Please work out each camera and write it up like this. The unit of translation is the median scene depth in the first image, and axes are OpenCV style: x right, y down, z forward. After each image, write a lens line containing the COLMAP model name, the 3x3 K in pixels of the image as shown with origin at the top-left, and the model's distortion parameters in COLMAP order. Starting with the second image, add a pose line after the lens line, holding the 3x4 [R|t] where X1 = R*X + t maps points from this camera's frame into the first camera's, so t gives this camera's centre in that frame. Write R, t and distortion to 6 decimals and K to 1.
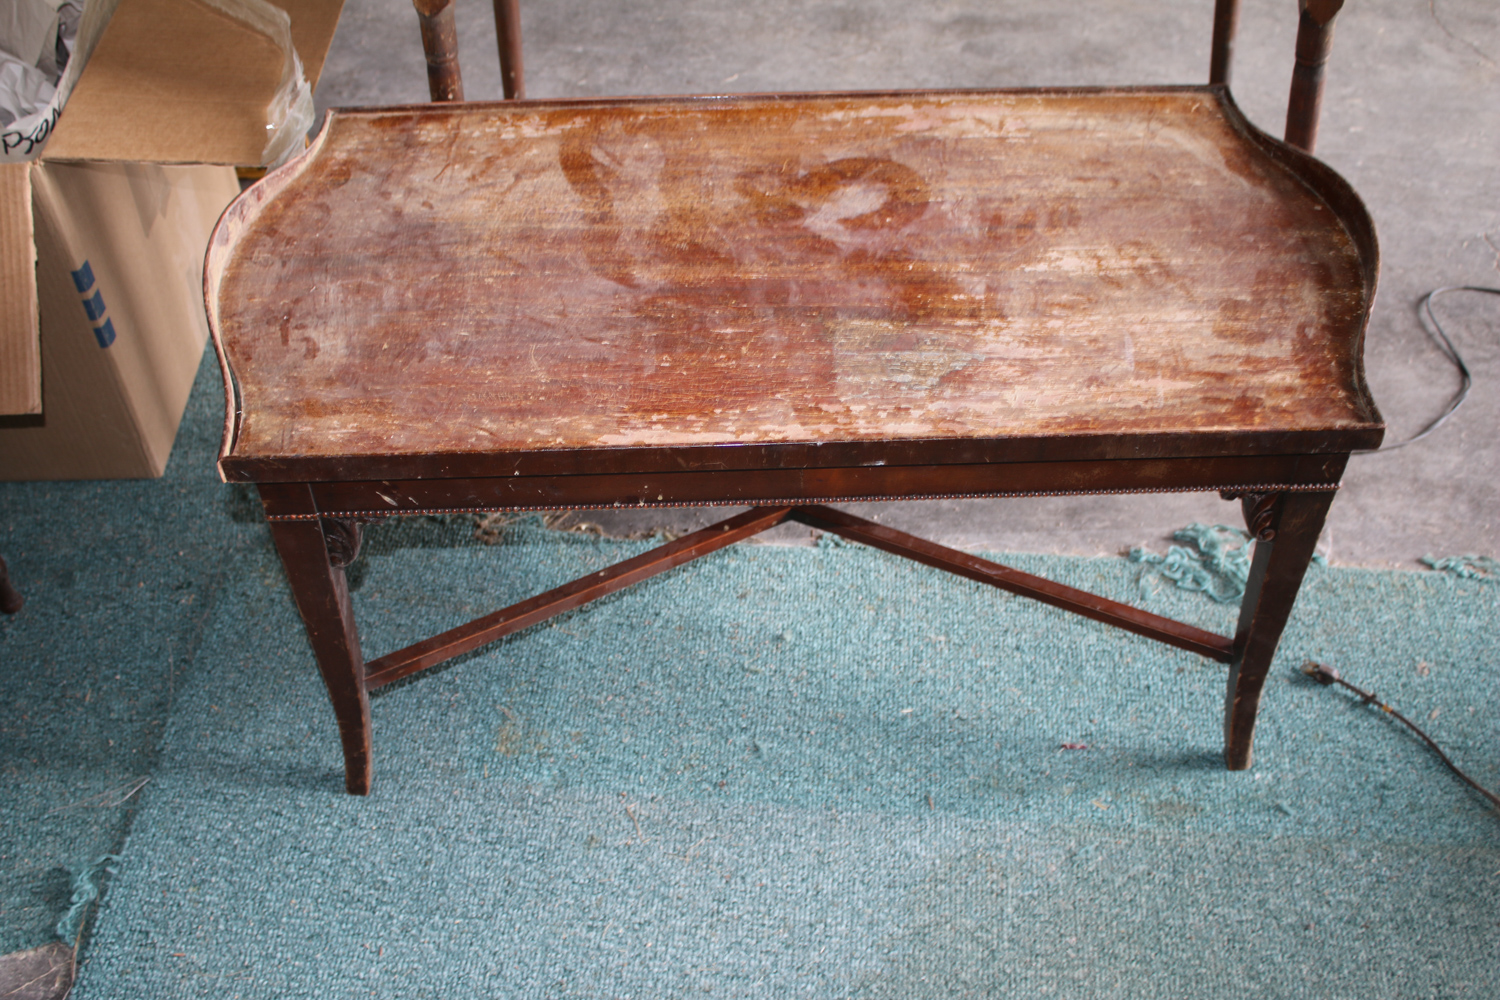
lens RADIAL K [[1633.5, 0, 736.9], [0, 1633.5, 495.8], [0, 0, 1]] dist [-0.071286, 0.000000]
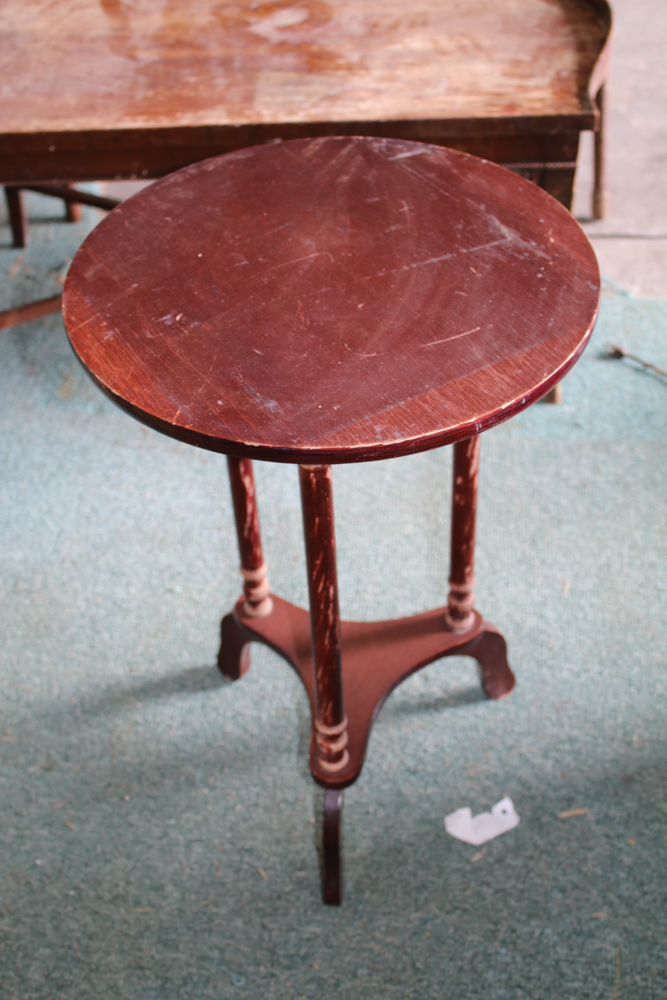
lens RADIAL K [[1343.2, 0, 316.6], [0, 1343.2, 479.3], [0, 0, 1]] dist [-0.027849, 0.000000]
pose [[0.999516, -0.000910, -0.031092, 0.136715], [-0.000291, 0.999255, -0.038589, 0.296558], [0.031104, 0.038580, 0.998771, -0.244609]]
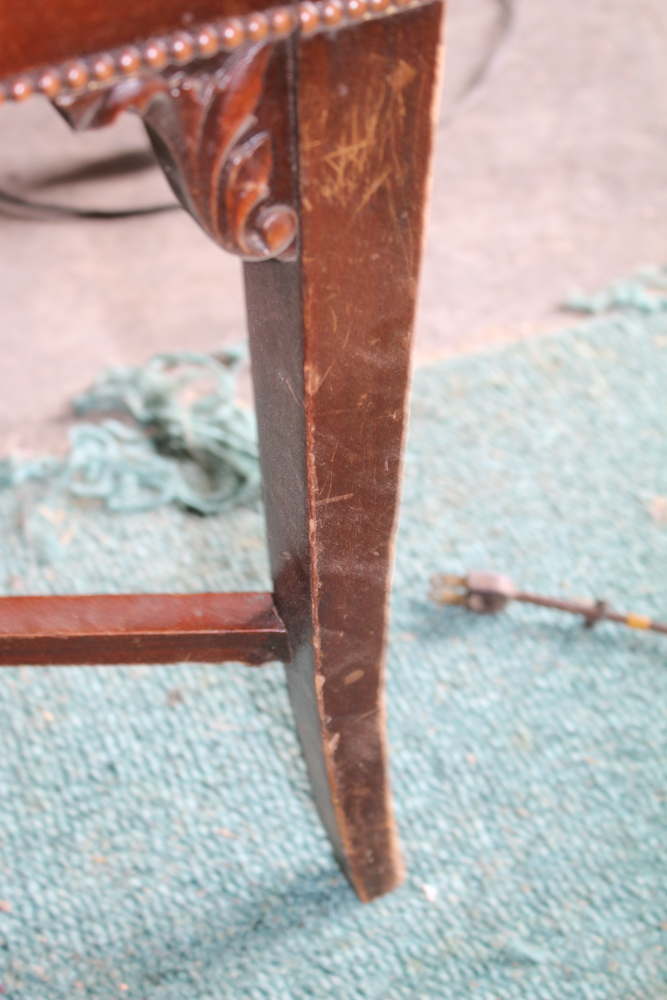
lens RADIAL K [[1745.5, 0, 333.2], [0, 1745.5, 499.8], [0, 0, 1]] dist [0.005716, 0.000000]
pose [[0.887351, -0.308713, 0.342498, 0.188924], [0.305433, 0.949995, 0.064962, 0.046958], [-0.345426, 0.046966, 0.937270, 0.619790]]
